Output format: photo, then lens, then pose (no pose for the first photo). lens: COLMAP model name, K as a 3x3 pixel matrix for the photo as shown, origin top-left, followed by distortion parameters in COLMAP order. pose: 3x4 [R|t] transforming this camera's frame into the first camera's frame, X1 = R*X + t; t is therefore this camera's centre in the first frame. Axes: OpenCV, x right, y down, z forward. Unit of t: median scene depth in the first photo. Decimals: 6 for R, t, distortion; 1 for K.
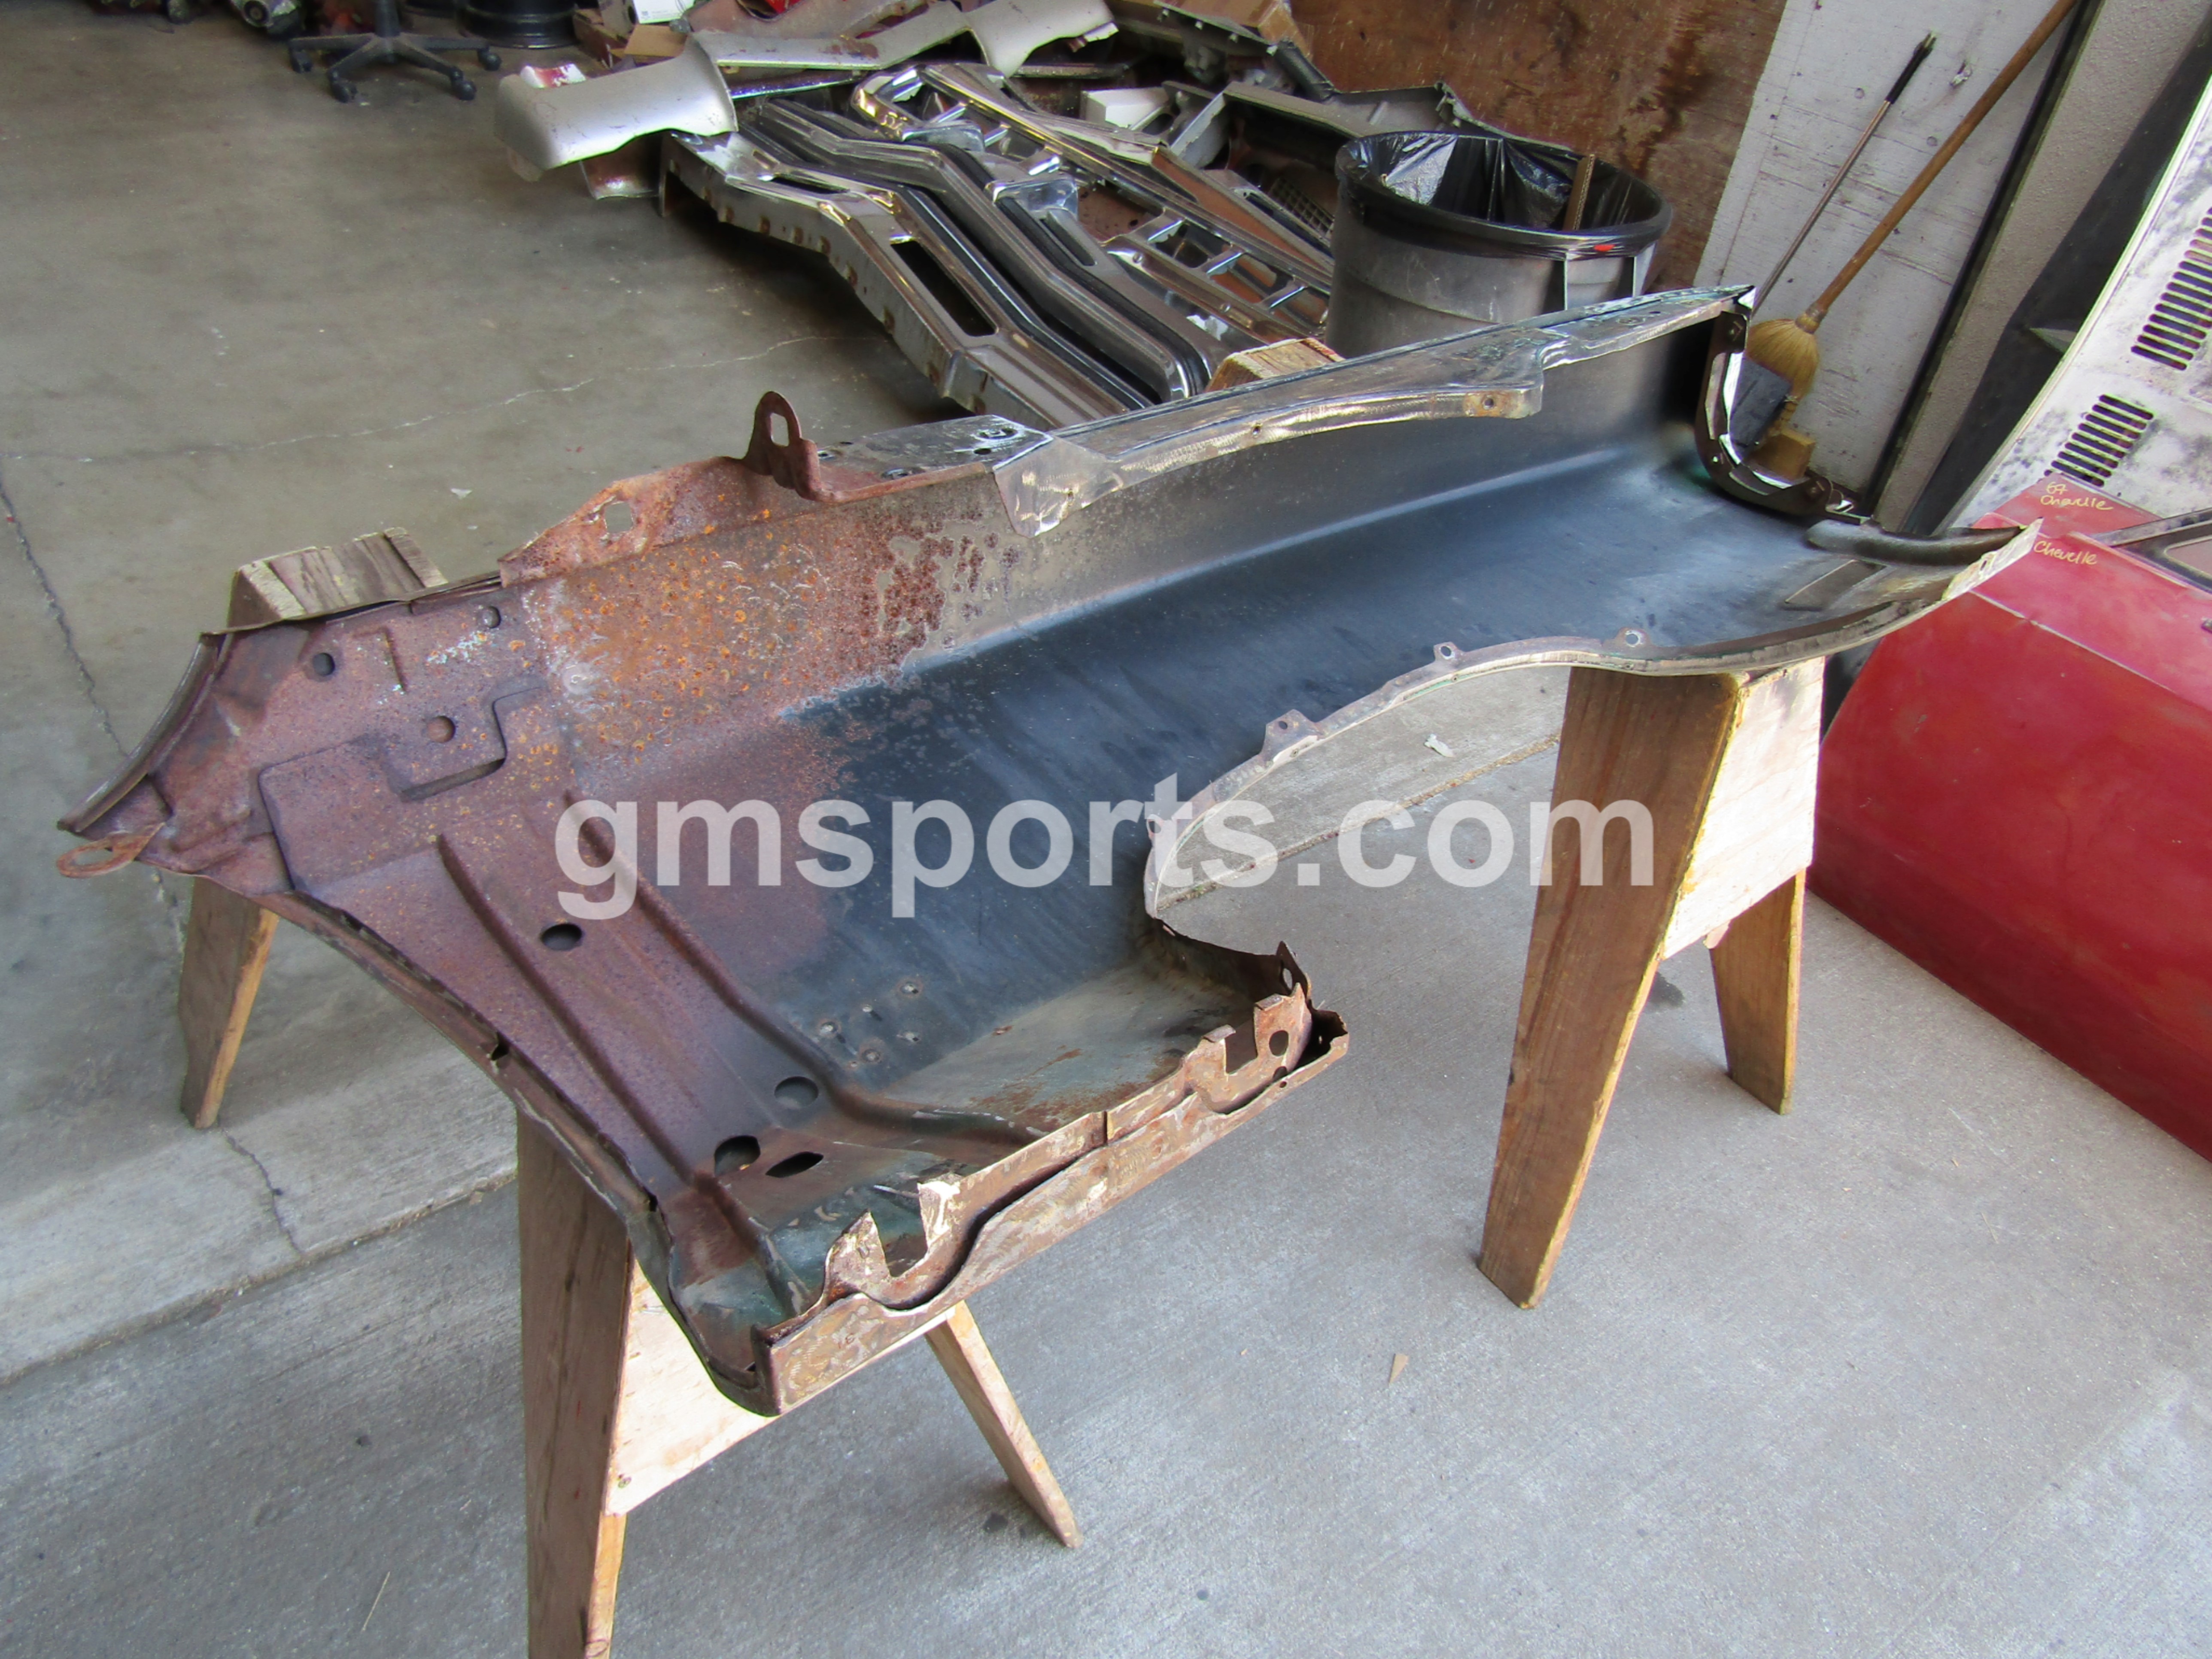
lens RADIAL K [[1583.0, 0, 1107.0], [0, 1583.0, 837.1], [0, 0, 1]] dist [-0.006266, 0.002590]
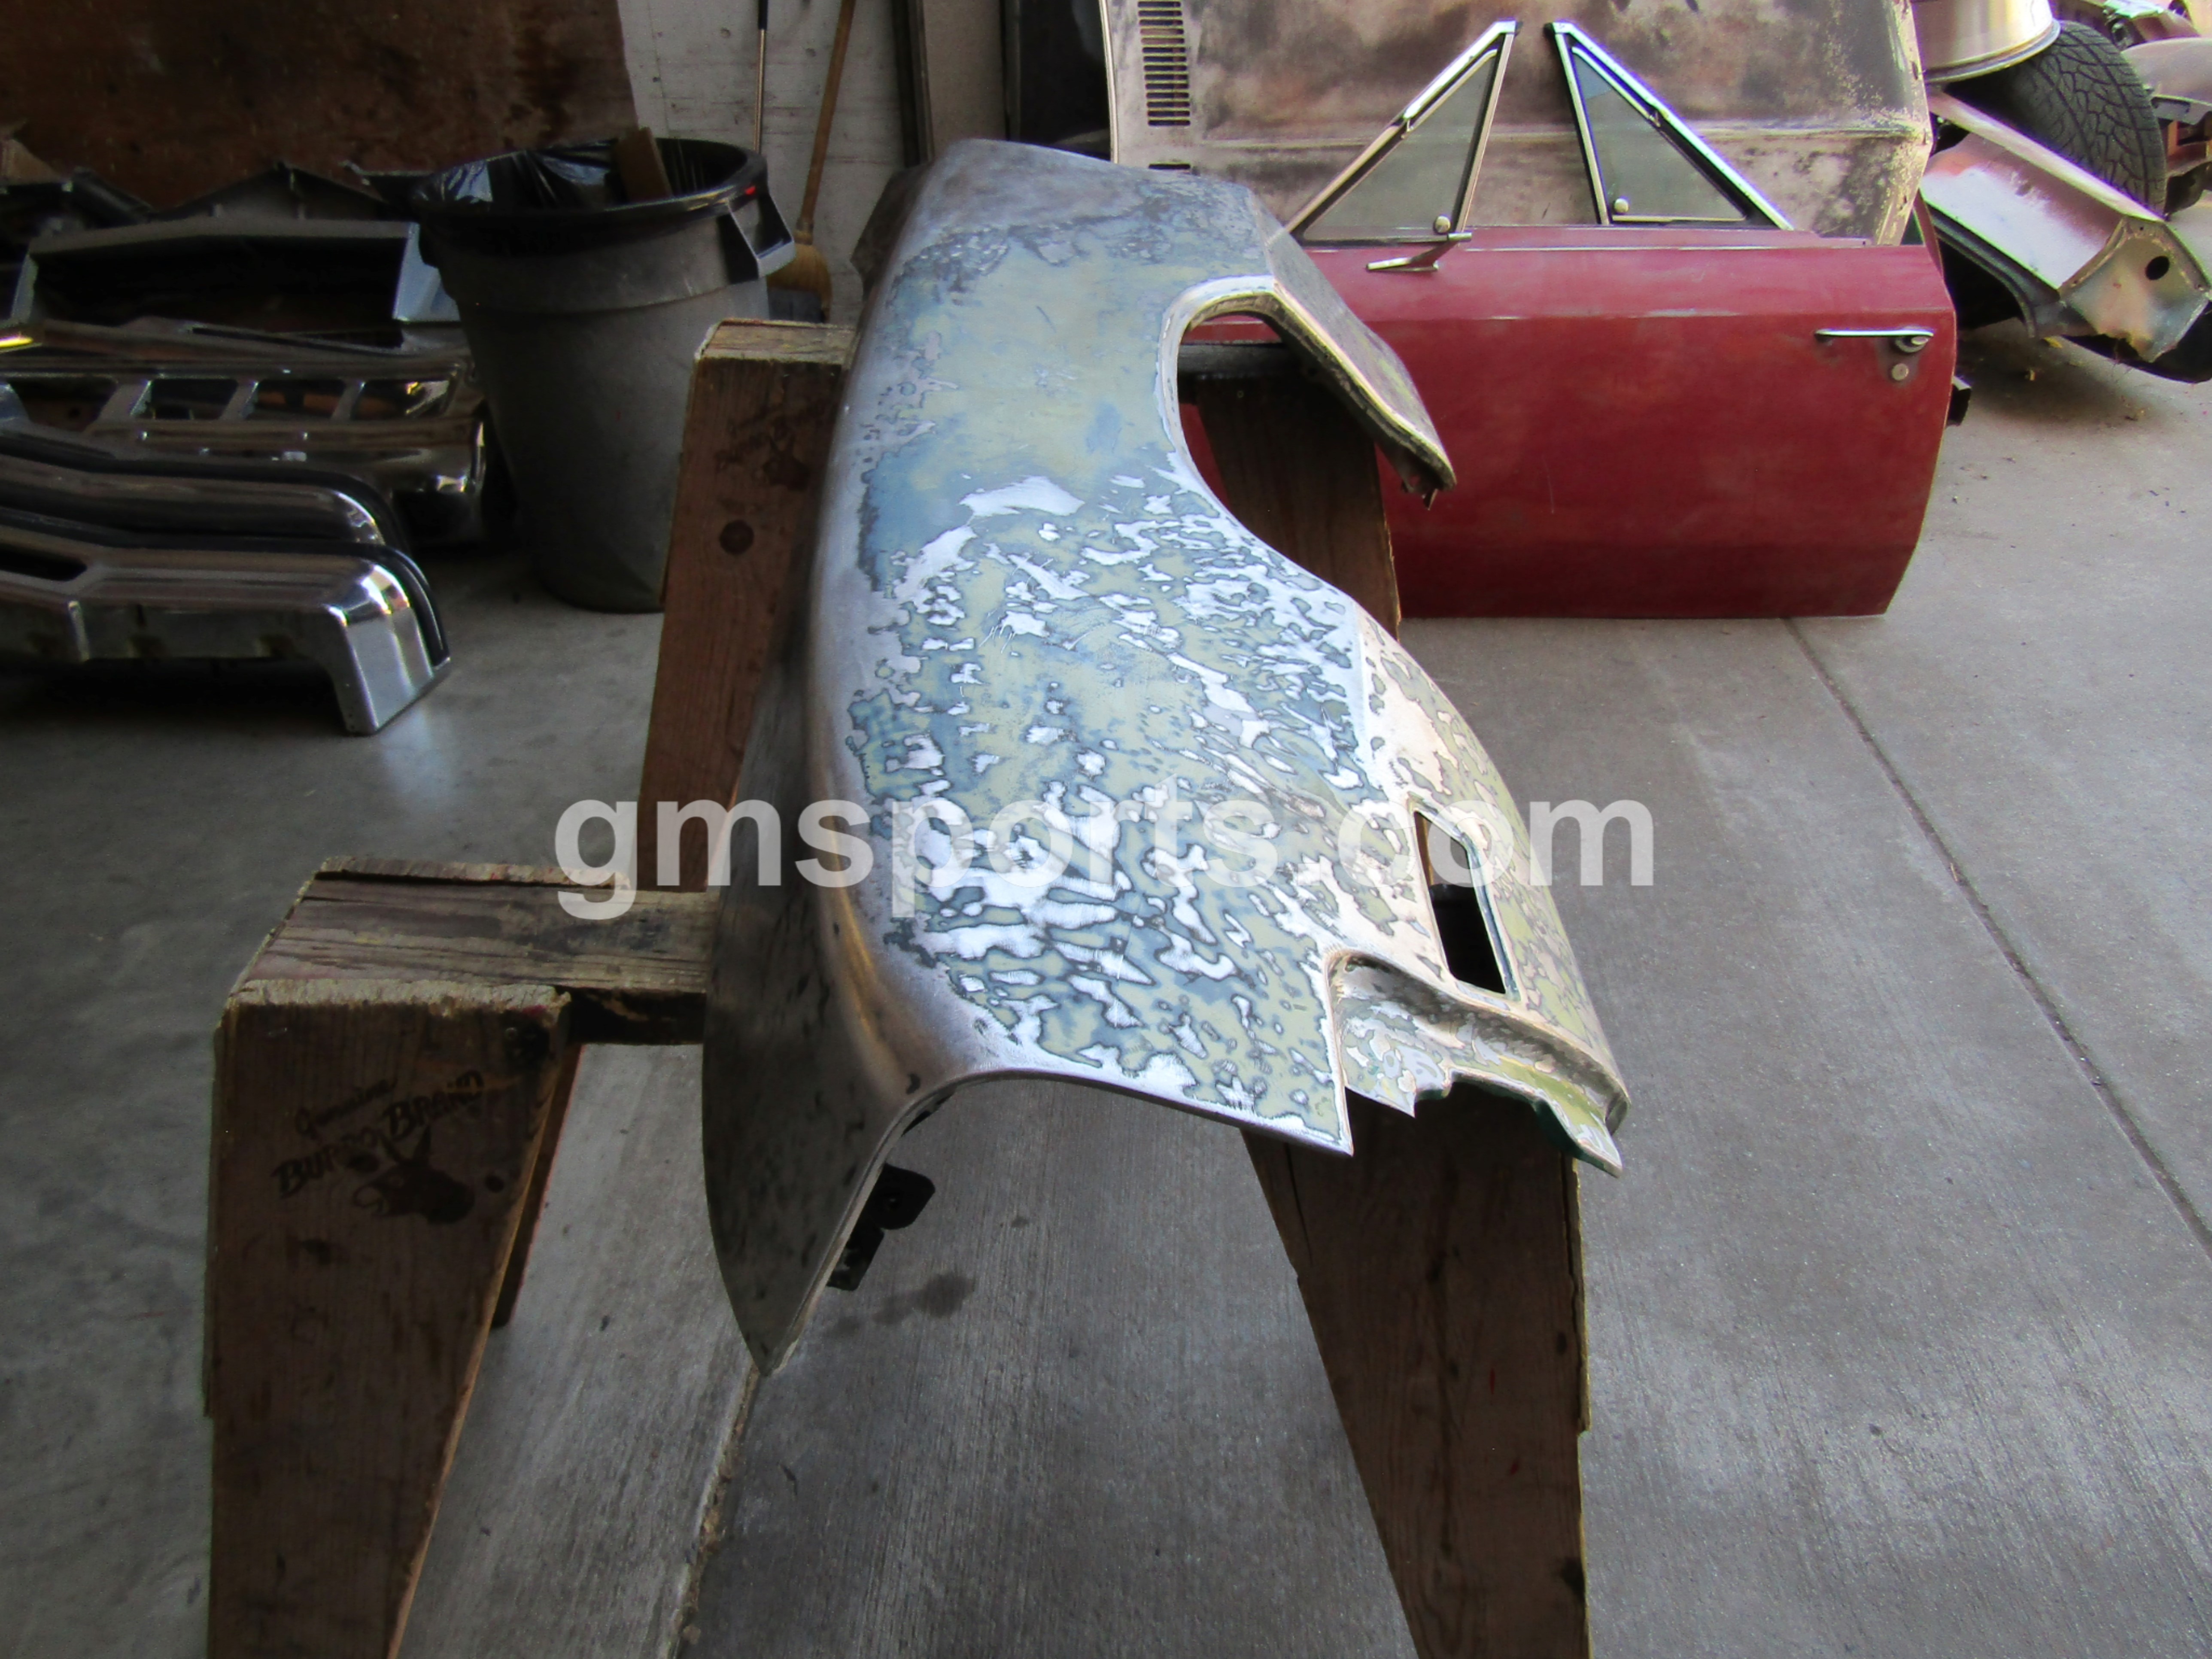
lens RADIAL K [[1571.3, 0, 1108.3], [0, 1571.3, 836.0], [0, 0, 1]] dist [-0.007247, -0.000653]
pose [[0.607136, -0.537655, 0.585076, -0.415148], [0.555343, 0.813744, 0.171506, -0.083836], [-0.568313, 0.220790, 0.792636, 0.163449]]
